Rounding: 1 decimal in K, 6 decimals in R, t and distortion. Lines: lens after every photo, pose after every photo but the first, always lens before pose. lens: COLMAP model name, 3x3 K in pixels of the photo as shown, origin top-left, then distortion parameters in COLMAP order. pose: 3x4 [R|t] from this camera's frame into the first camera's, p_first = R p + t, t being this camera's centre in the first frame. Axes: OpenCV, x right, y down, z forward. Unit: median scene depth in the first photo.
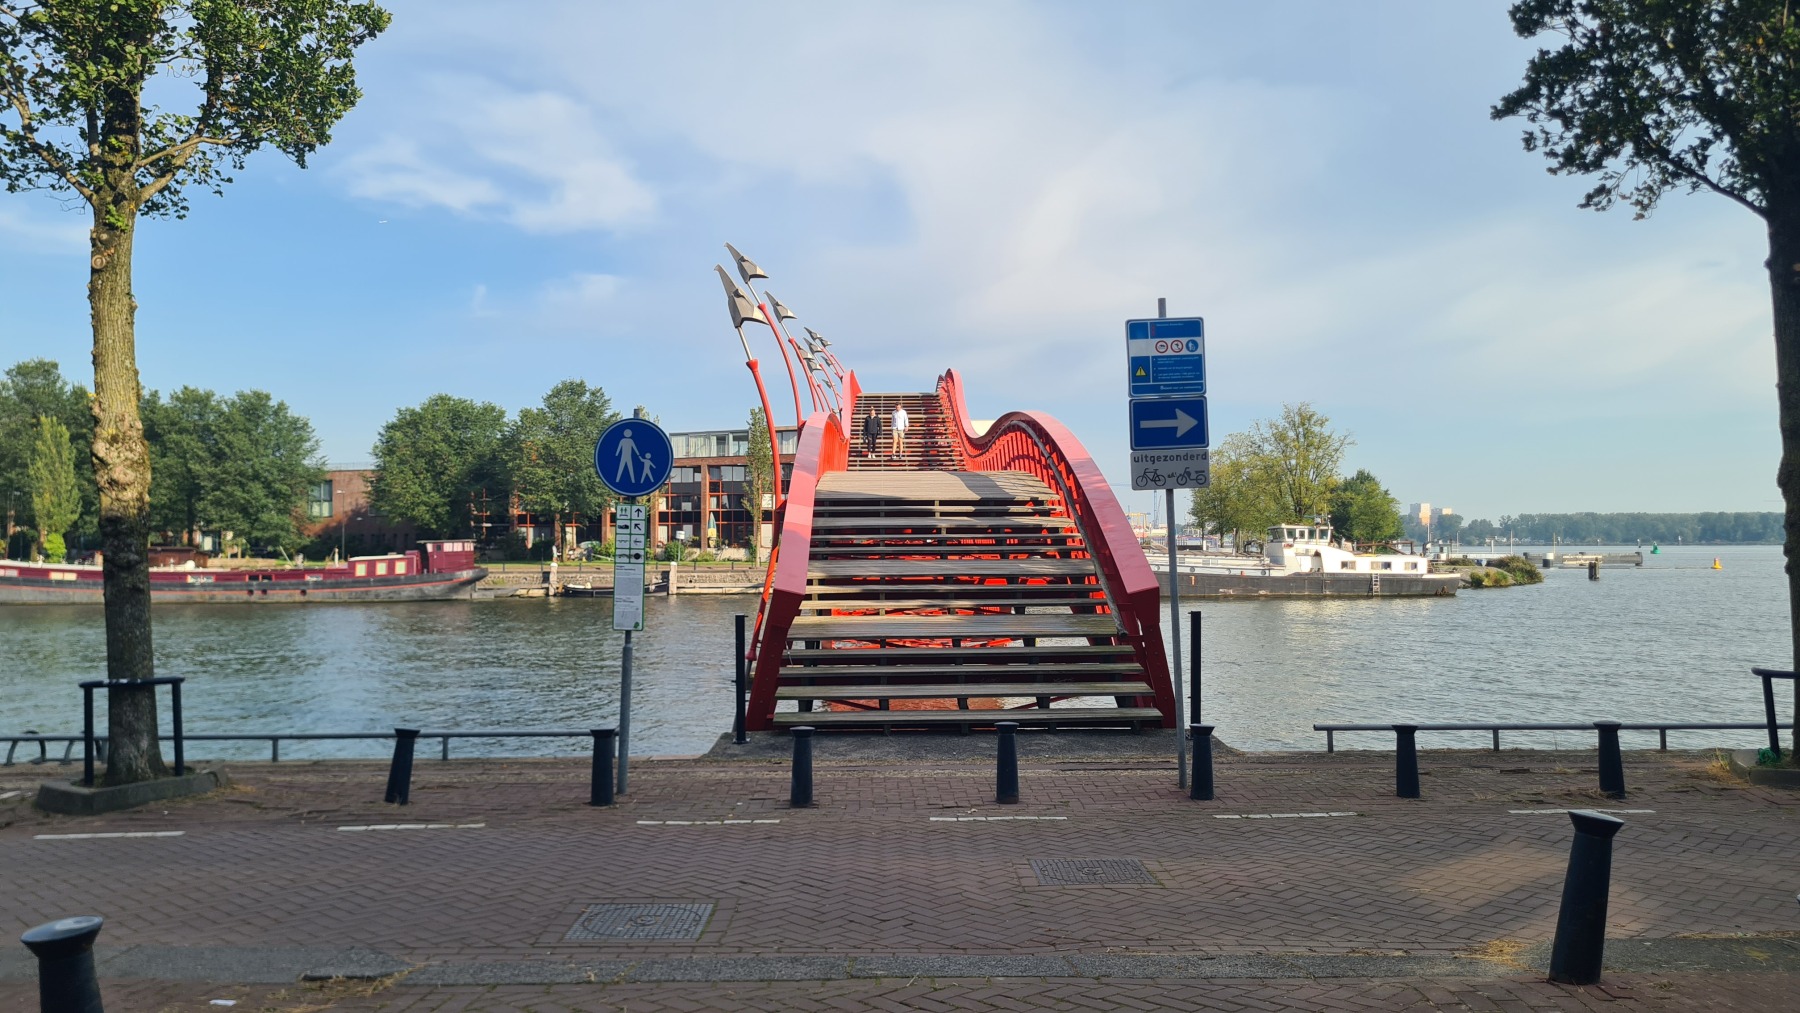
lens RADIAL K [[1349.7, 0, 901.2], [0, 1349.7, 511.1], [0, 0, 1]] dist [0.028264, 0.000485]
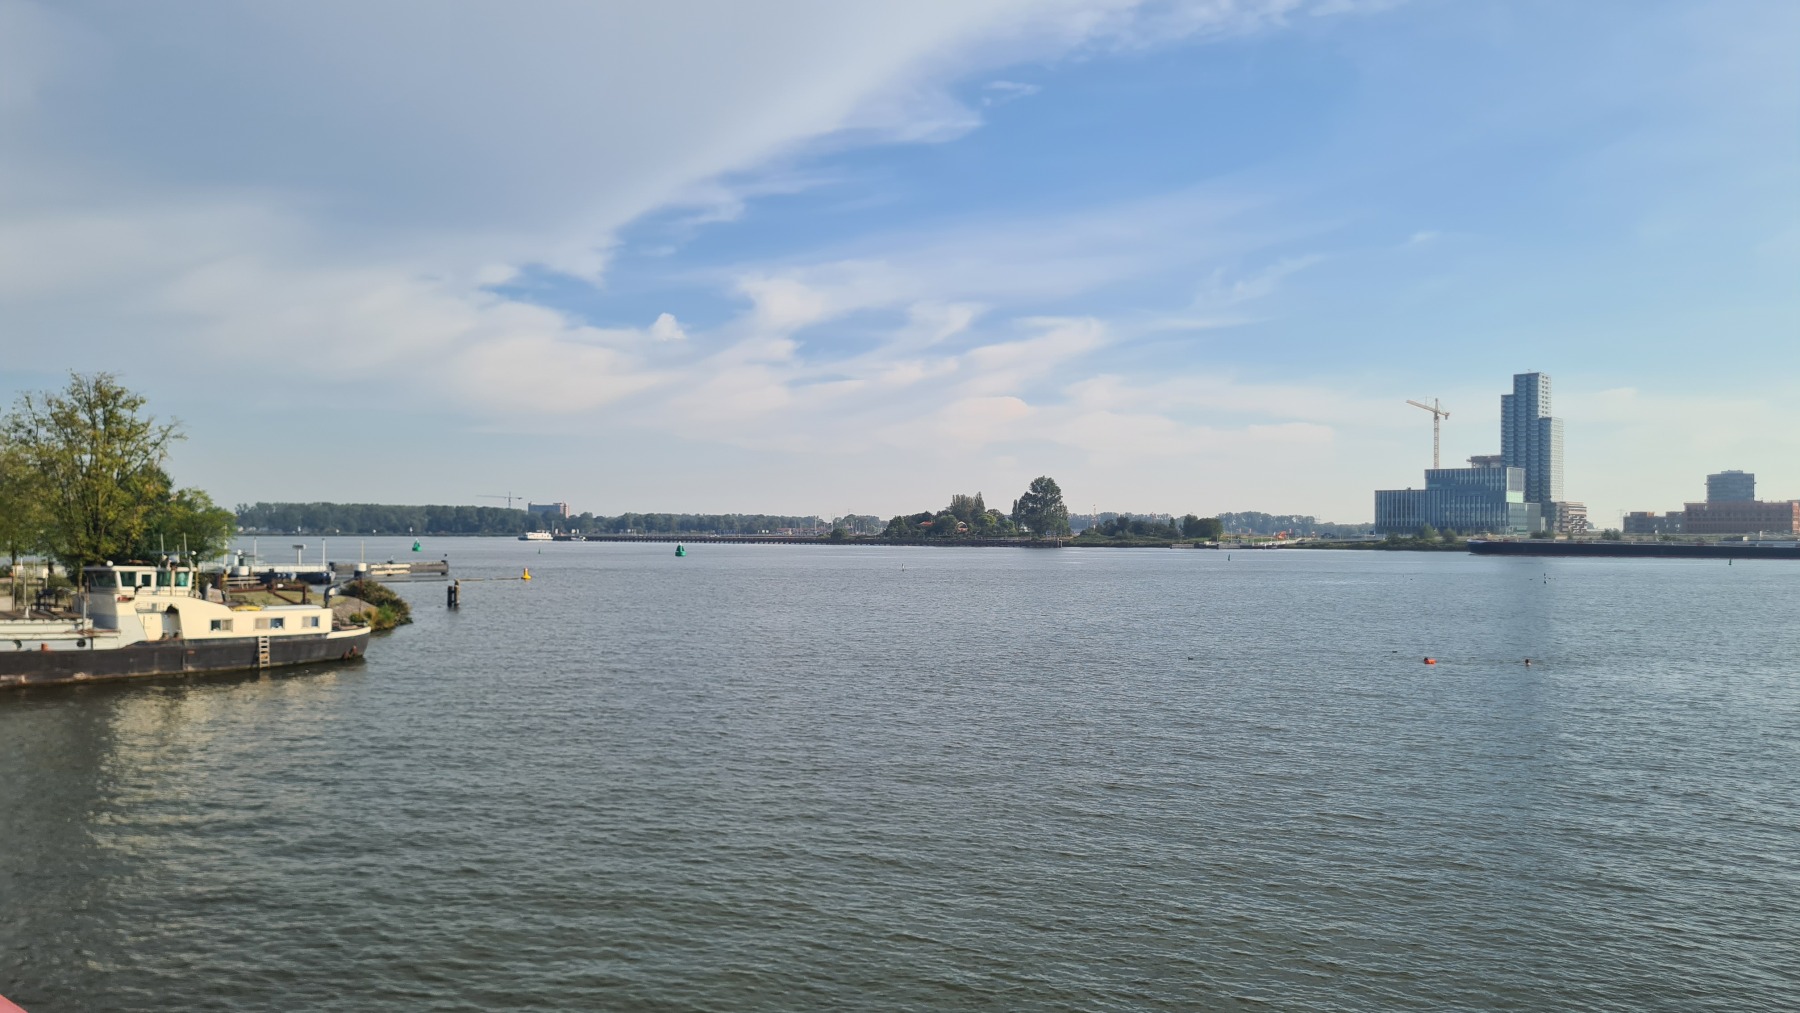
lens RADIAL K [[1349.7, 0, 889.1], [0, 1349.7, 520.7], [0, 0, 1]] dist [0.028264, 0.000485]
pose [[0.643425, 0.012463, 0.765408, 0.024522], [-0.026181, 0.999641, 0.005732, -0.024474], [-0.765061, -0.023727, 0.643520, 0.305256]]
